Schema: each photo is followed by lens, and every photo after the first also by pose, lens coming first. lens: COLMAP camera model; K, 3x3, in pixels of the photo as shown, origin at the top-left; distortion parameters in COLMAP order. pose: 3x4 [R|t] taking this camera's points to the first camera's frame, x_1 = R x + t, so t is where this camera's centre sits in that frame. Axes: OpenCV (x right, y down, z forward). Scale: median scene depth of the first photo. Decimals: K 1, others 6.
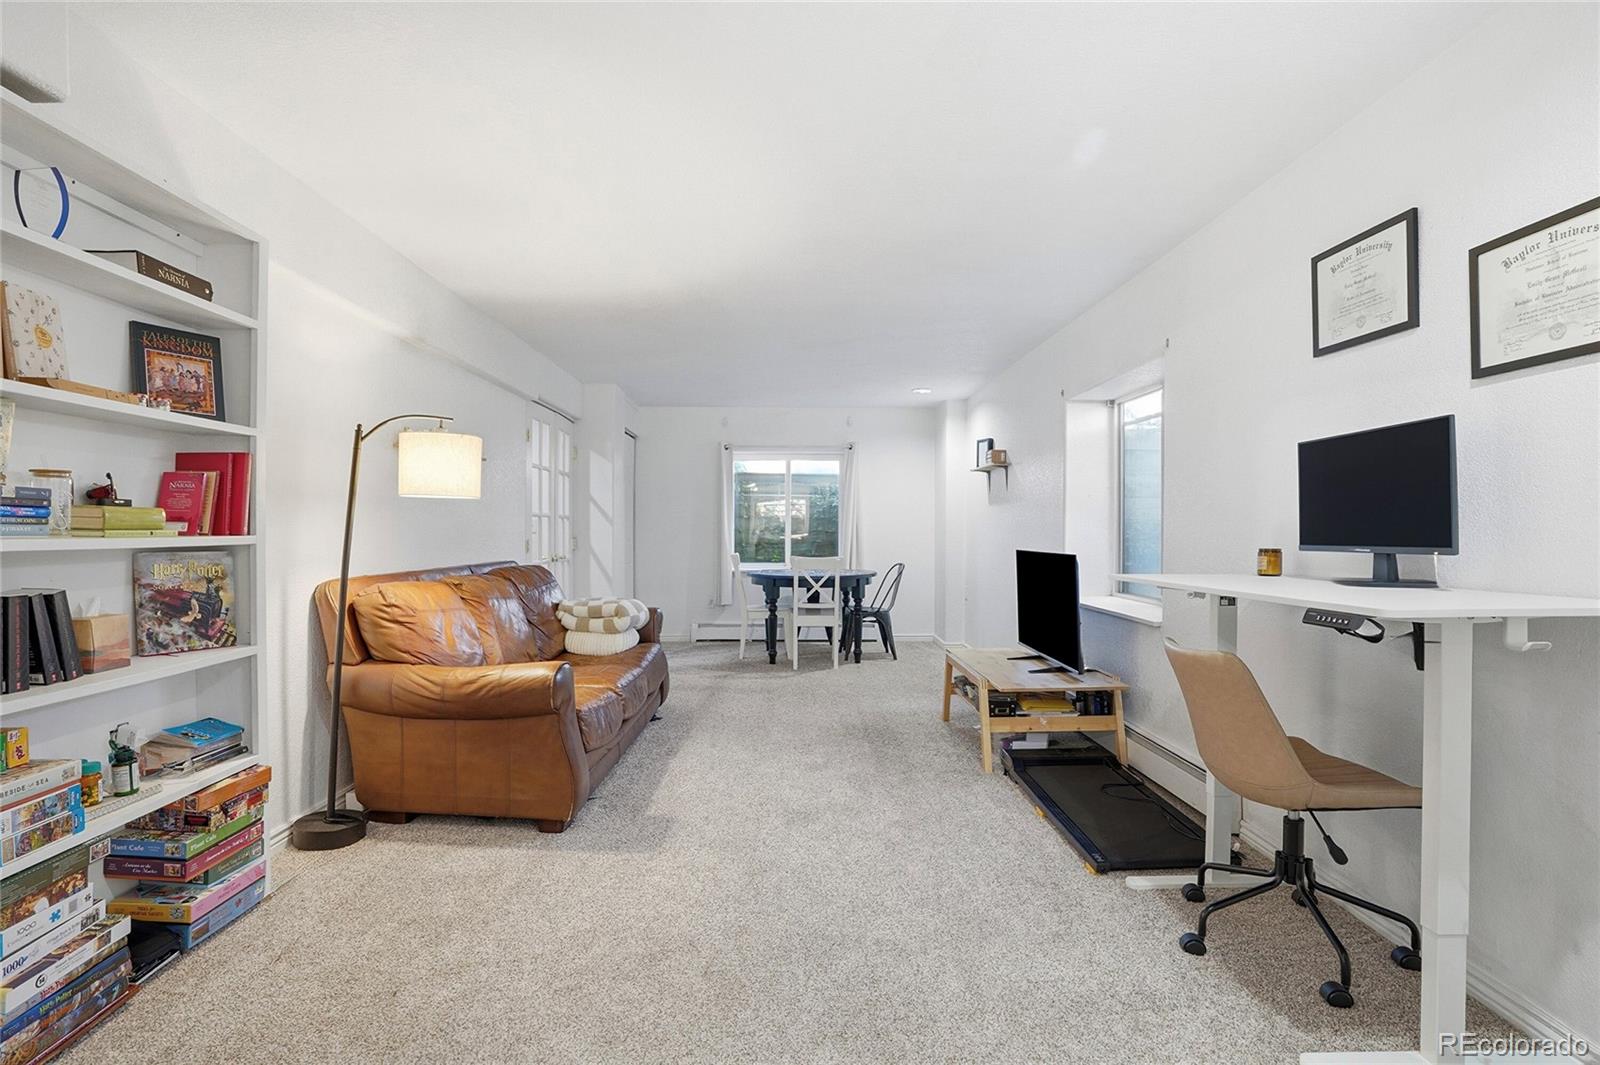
lens RADIAL K [[739.6, 0, 800.8], [0, 739.6, 528.7], [0, 0, 1]] dist [-0.015090, 0.002323]
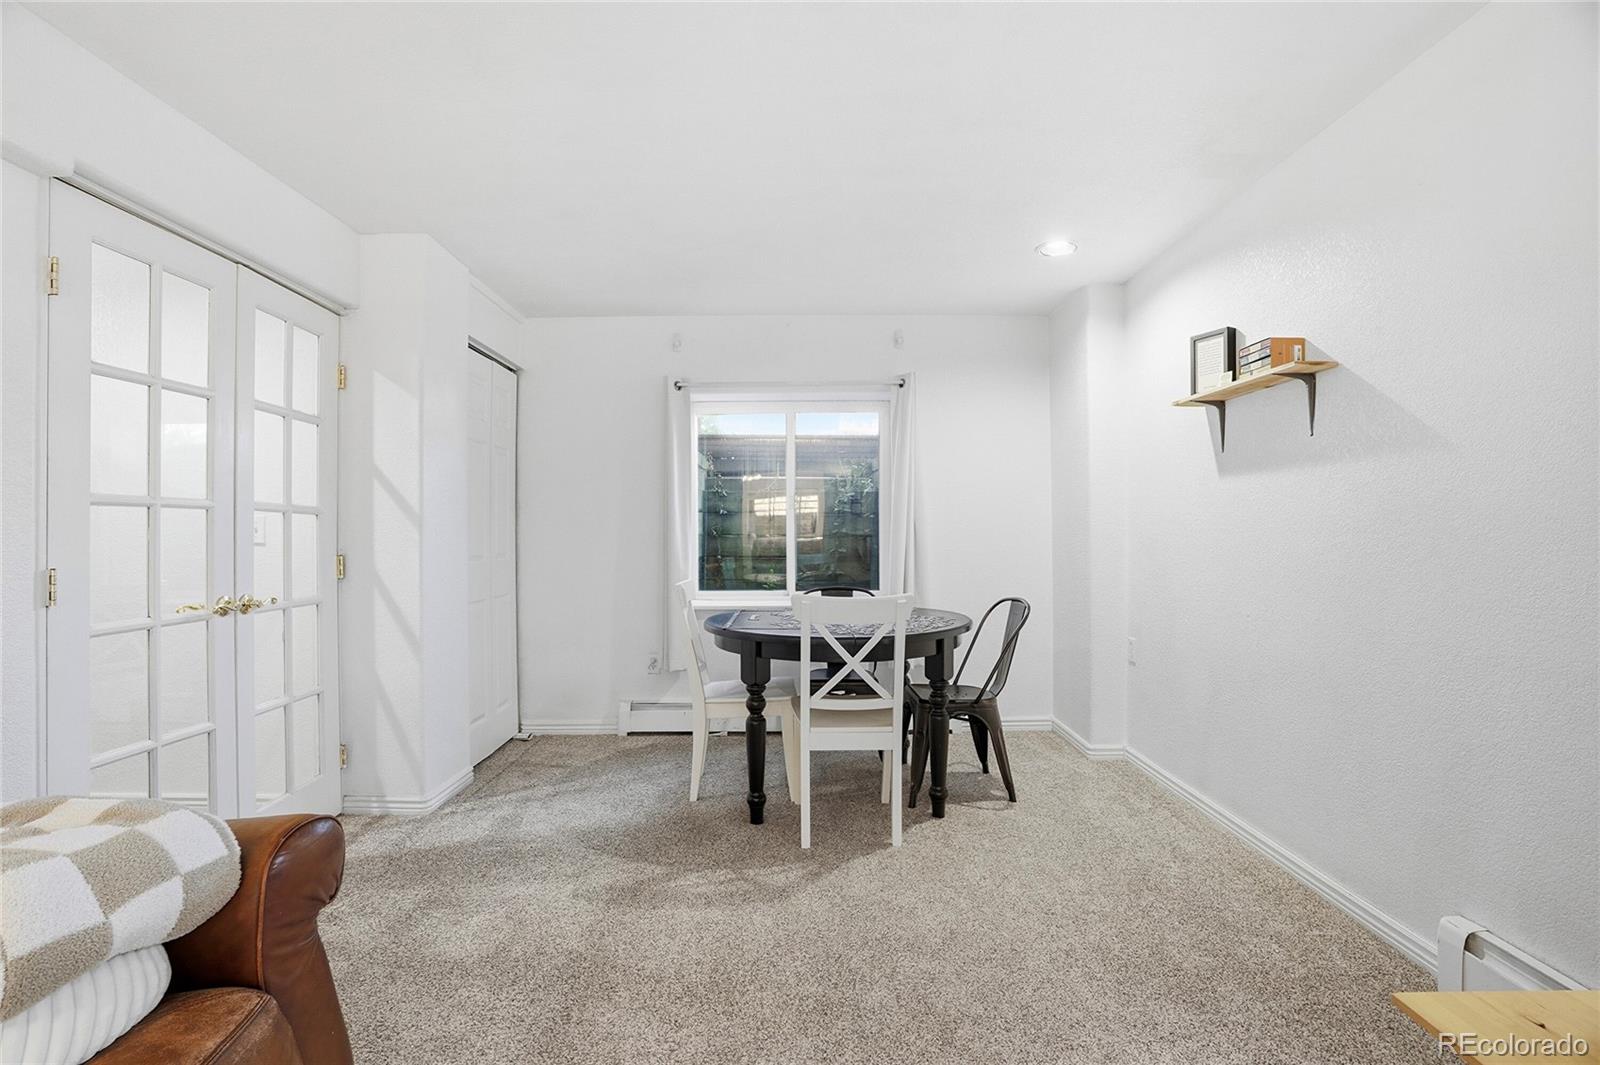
lens RADIAL K [[739.6, 0, 798.3], [0, 739.6, 531.5], [0, 0, 1]] dist [-0.015090, 0.002323]
pose [[0.999837, -0.009610, -0.015261, -0.003374], [0.009618, 0.999954, 0.000441, 0.000335], [0.015256, -0.000588, 0.999883, 0.528147]]
